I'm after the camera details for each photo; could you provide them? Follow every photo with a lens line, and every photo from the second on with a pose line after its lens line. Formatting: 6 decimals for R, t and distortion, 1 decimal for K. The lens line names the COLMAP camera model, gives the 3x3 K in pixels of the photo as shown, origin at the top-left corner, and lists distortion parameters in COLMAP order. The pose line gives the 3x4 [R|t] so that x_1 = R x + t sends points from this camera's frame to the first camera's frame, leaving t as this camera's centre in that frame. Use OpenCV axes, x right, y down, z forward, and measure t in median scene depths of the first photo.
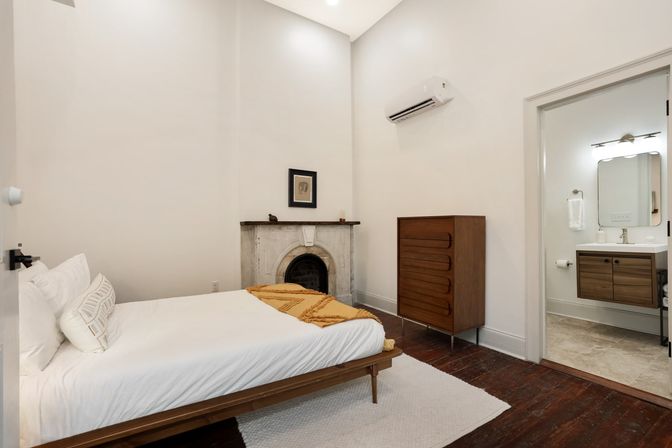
lens RADIAL K [[311.9, 0, 337.9], [0, 311.9, 229.4], [0, 0, 1]] dist [-0.004684, -0.000229]
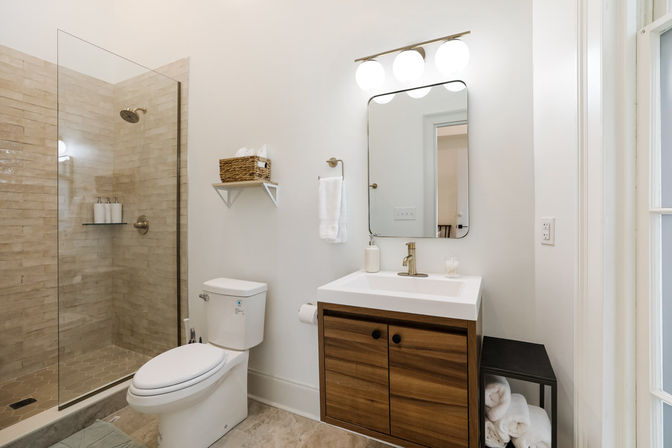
lens RADIAL K [[311.9, 0, 333.8], [0, 311.9, 218.1], [0, 0, 1]] dist [-0.004684, -0.000229]
pose [[0.866032, 0.004090, 0.499973, 0.585431], [-0.005938, 0.999980, 0.002104, -0.039676], [-0.499954, -0.004791, 0.866039, 0.649584]]
